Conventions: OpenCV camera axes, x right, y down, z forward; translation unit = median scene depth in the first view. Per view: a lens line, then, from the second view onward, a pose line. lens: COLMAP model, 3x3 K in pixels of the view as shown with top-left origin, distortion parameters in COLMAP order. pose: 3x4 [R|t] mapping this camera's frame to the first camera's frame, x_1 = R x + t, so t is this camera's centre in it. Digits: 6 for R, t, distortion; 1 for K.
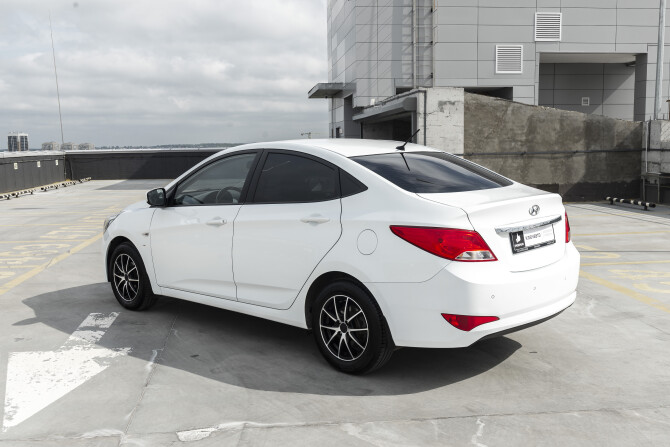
lens RADIAL K [[724.0, 0, 335.0], [0, 724.0, 223.5], [0, 0, 1]] dist [-0.012206, -0.013352]
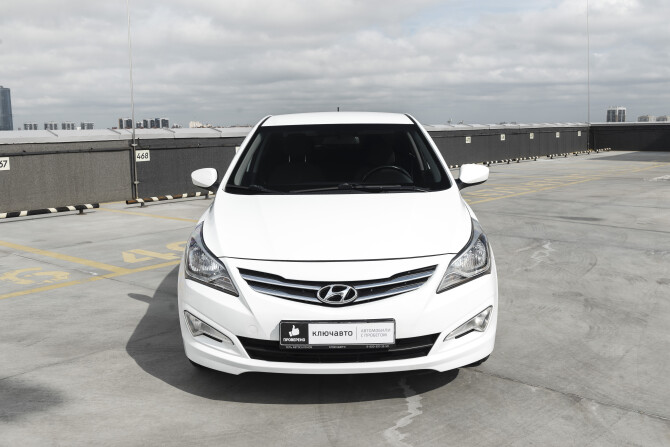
lens RADIAL K [[672.0, 0, 335.0], [0, 672.0, 223.5], [0, 0, 1]] dist [-0.007205, 0.002433]
pose [[0.689955, 0.107433, -0.715836, 0.687388], [-0.073331, 0.994211, 0.078531, -0.009043], [0.720129, -0.001690, 0.693838, 0.156008]]
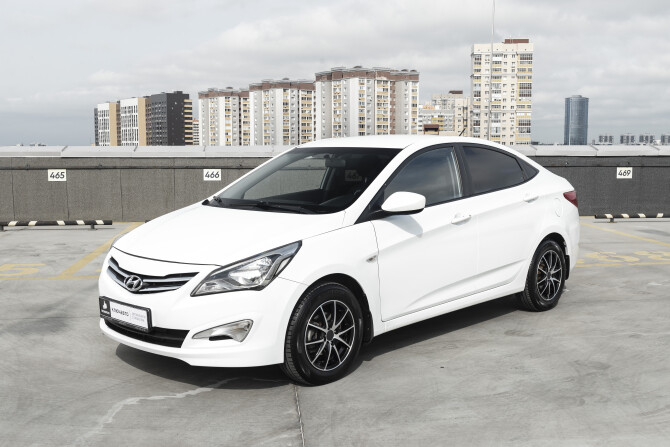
lens RADIAL K [[758.5, 0, 335.0], [0, 758.5, 223.5], [0, 0, 1]] dist [-0.009719, -0.011968]
pose [[-0.009069, 0.119162, -0.992833, 1.187423], [-0.107888, 0.986962, 0.119443, -0.108899], [0.994122, 0.108198, 0.003906, 0.913580]]
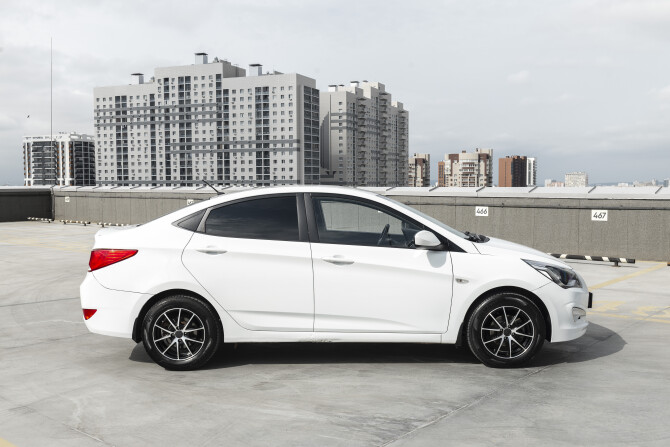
lens RADIAL K [[688.1, 0, 335.0], [0, 688.1, 223.5], [0, 0, 1]] dist [0.003437, 0.001638]
pose [[-0.745176, 0.058287, -0.664316, 0.883194], [-0.057784, 0.986782, 0.151398, -0.290438], [0.664359, 0.151205, -0.731959, 2.393021]]
